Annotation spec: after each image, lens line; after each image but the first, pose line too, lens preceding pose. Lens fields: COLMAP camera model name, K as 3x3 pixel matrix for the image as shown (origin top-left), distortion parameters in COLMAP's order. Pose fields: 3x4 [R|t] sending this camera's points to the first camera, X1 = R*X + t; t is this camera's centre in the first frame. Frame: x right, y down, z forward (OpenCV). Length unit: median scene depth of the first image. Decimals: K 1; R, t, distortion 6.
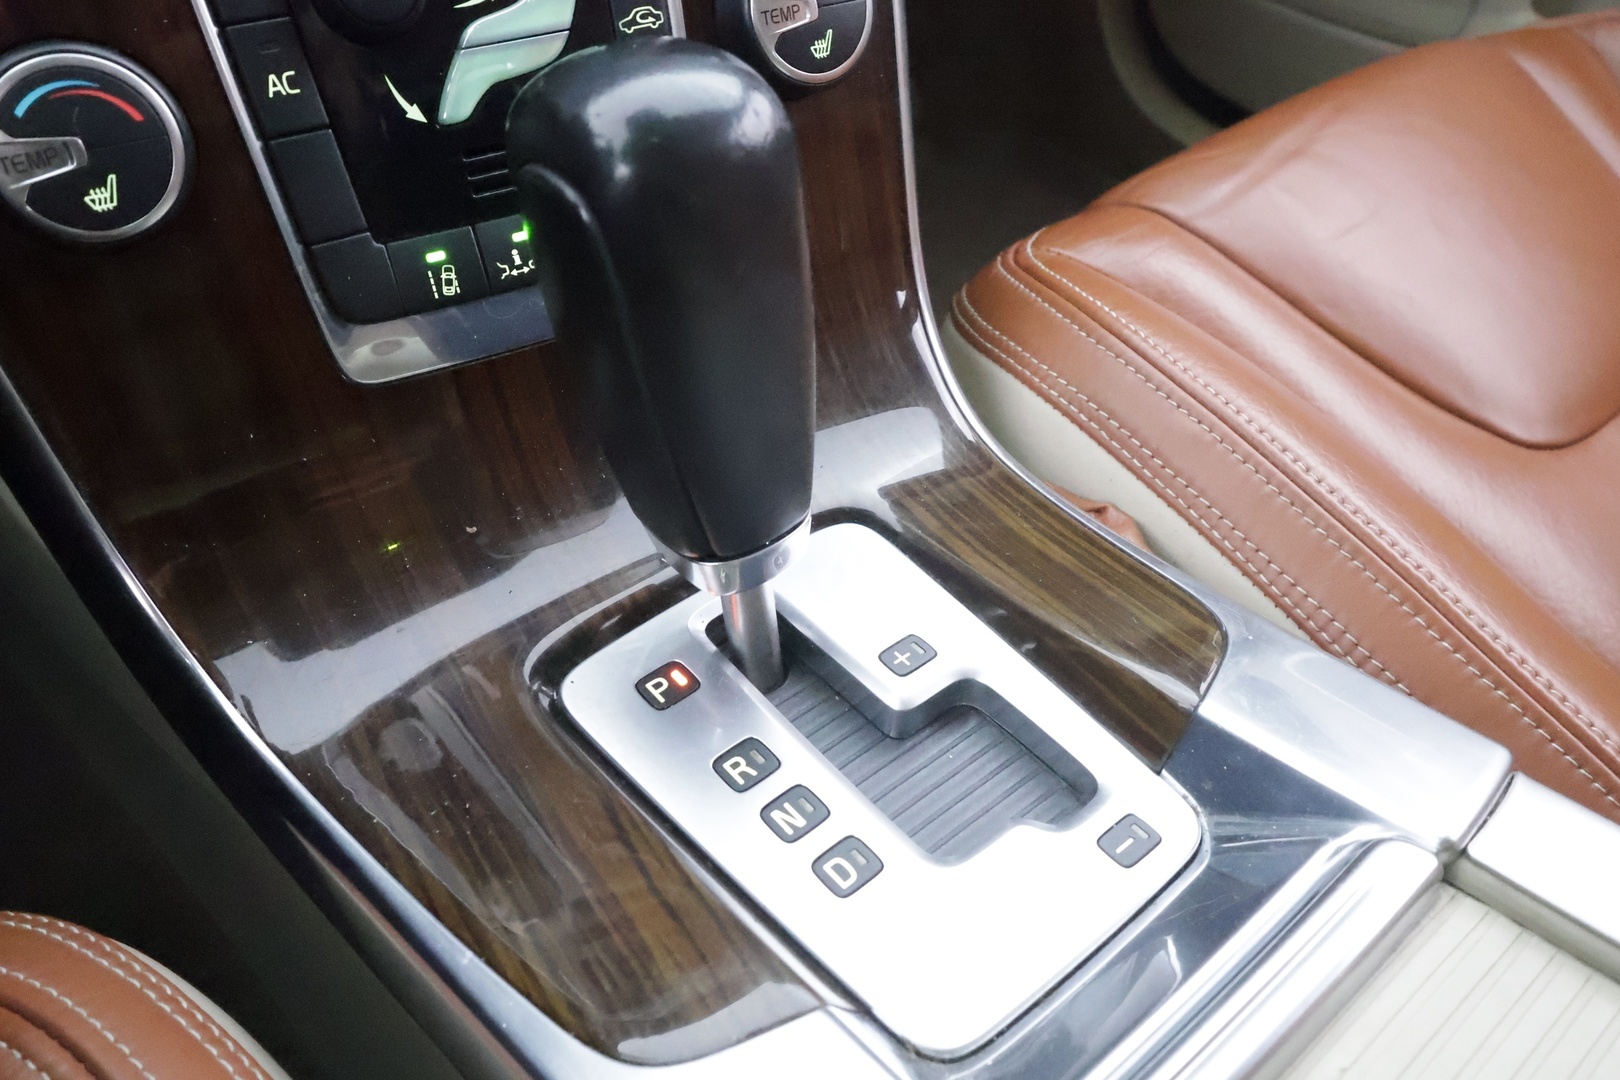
lens RADIAL K [[1294.3, 0, 812.8], [0, 1294.3, 543.8], [0, 0, 1]] dist [0.012627, -0.002692]
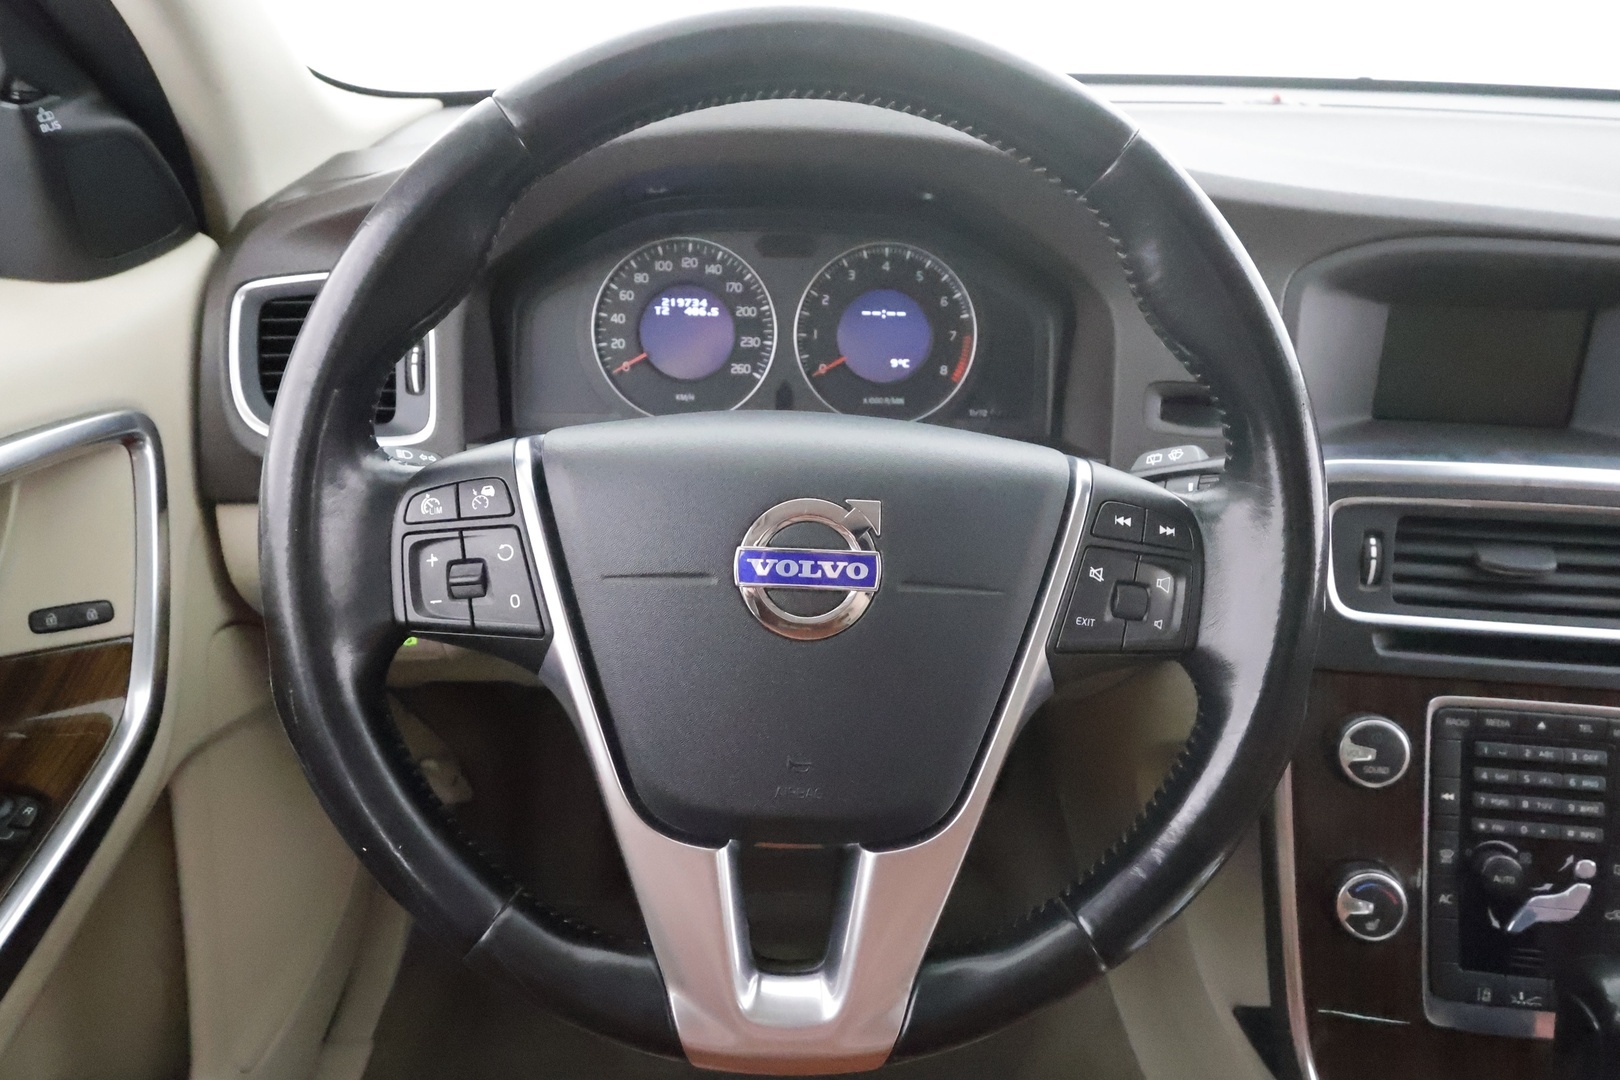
lens RADIAL K [[1152.4, 0, 792.6], [0, 1152.4, 546.4], [0, 0, 1]] dist [0.007726, 0.000193]
pose [[0.779254, 0.211578, -0.589914, -0.203711], [-0.415270, 0.879303, -0.233186, 0.080723], [0.469376, 0.426685, 0.773063, -1.464169]]
